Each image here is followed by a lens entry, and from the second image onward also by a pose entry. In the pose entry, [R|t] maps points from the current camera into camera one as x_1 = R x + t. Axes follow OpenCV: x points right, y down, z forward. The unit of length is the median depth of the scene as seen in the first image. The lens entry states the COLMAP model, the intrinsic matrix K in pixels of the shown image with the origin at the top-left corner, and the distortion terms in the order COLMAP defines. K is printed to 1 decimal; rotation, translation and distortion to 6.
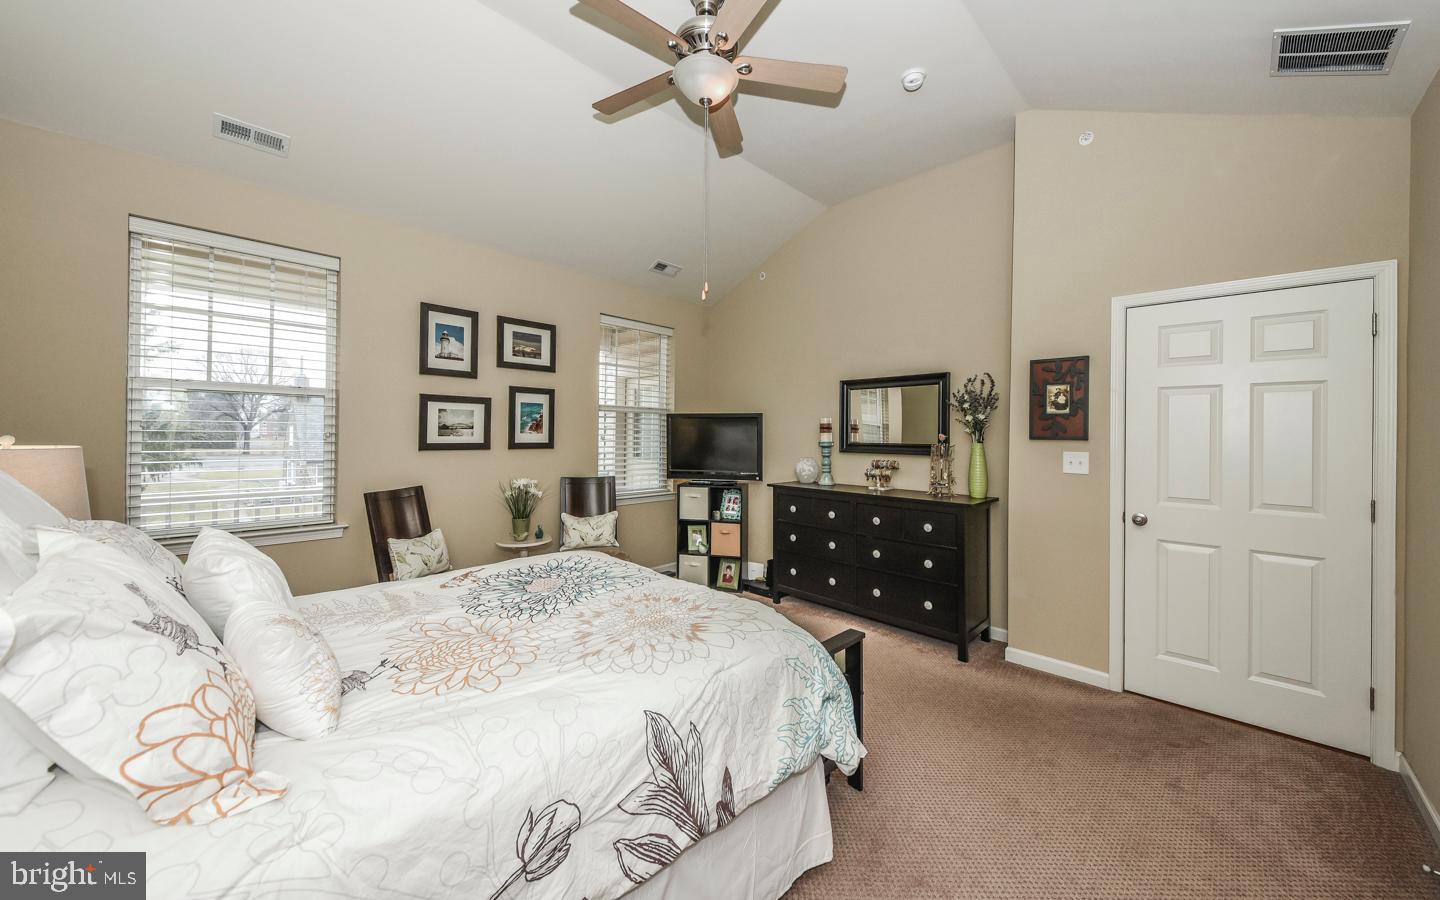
lens RADIAL K [[545.5, 0, 737.0], [0, 545.5, 429.7], [0, 0, 1]] dist [0.058135, -0.000119]
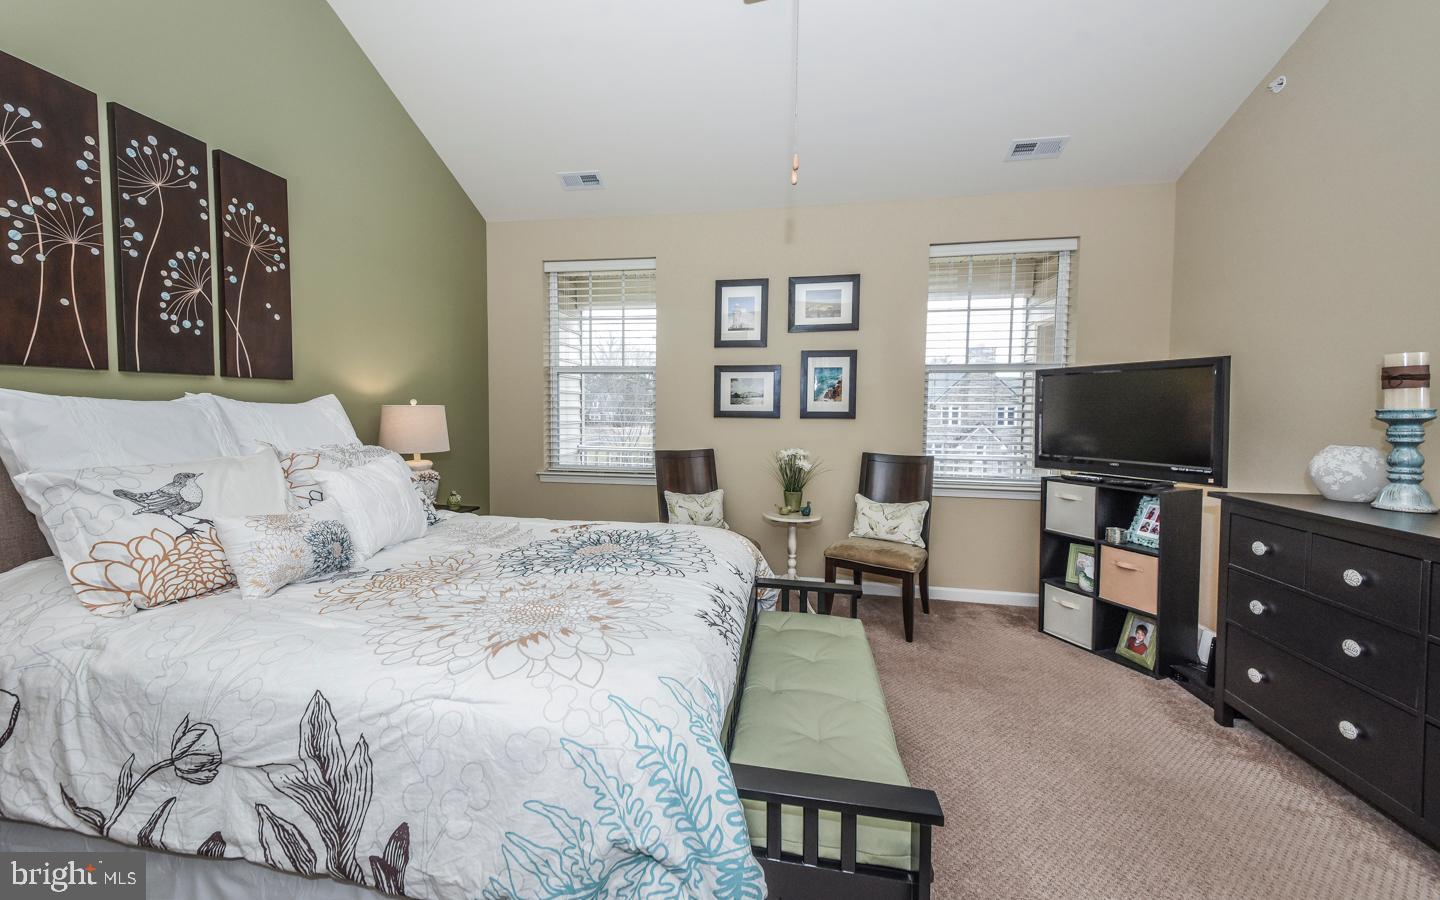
lens RADIAL K [[558.7, 0, 699.8], [0, 558.7, 427.4], [0, 0, 1]] dist [0.051395, -0.017531]
pose [[0.527280, 0.019355, -0.849471, 0.322456], [0.005773, 0.999636, 0.026359, 0.026002], [0.849672, -0.018803, 0.526976, 0.370262]]
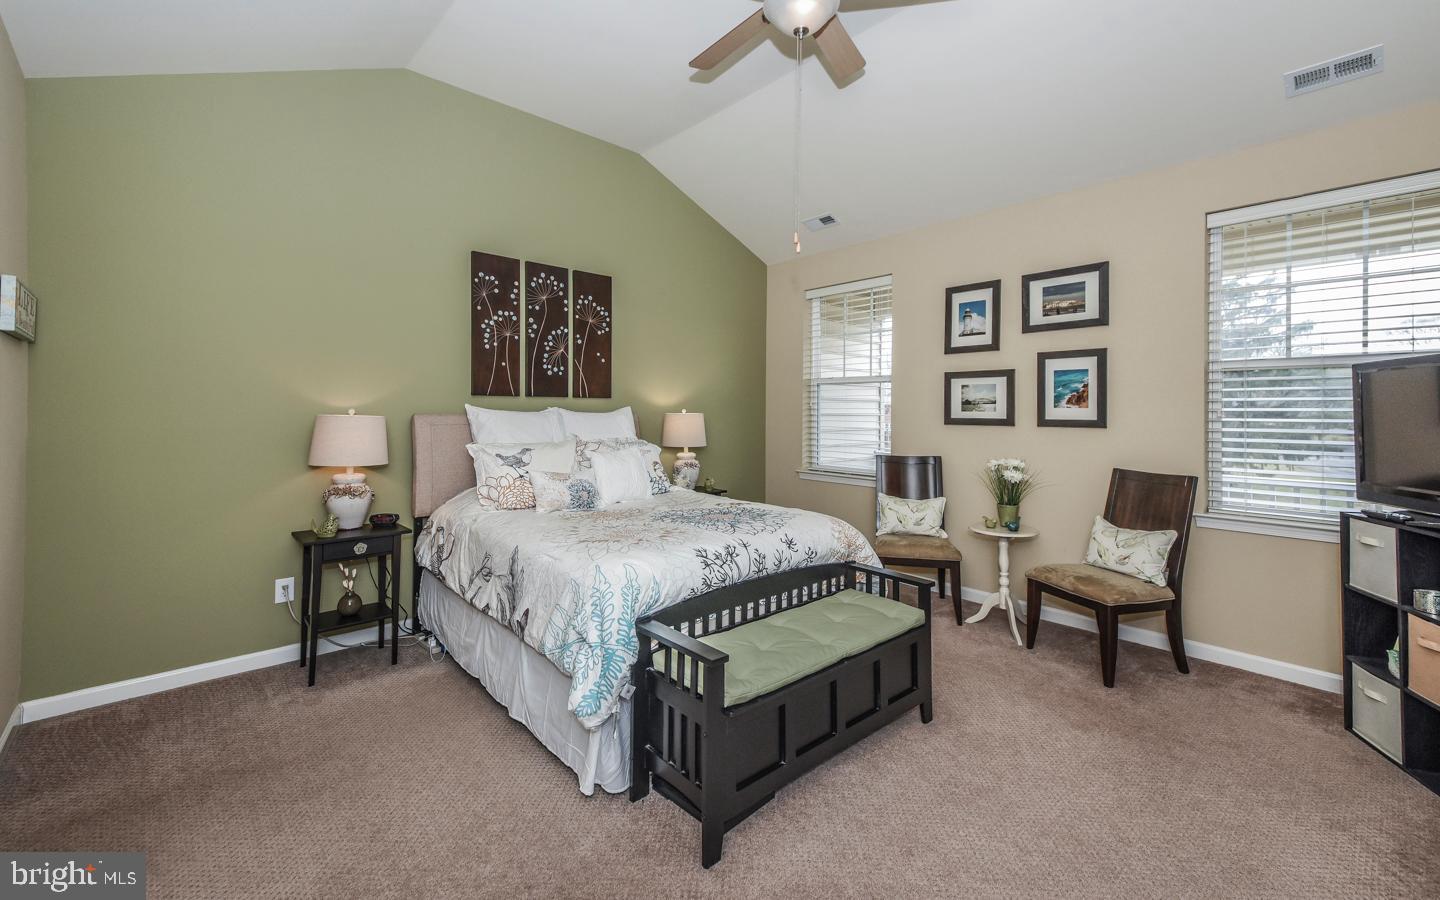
lens RADIAL K [[603.0, 0, 726.4], [0, 603.0, 409.6], [0, 0, 1]] dist [0.030279, -0.000260]
pose [[-0.111375, -0.018714, -0.993602, 0.609196], [-0.001181, 0.999824, -0.018699, 0.028551], [0.993778, -0.000909, -0.111378, 0.659093]]
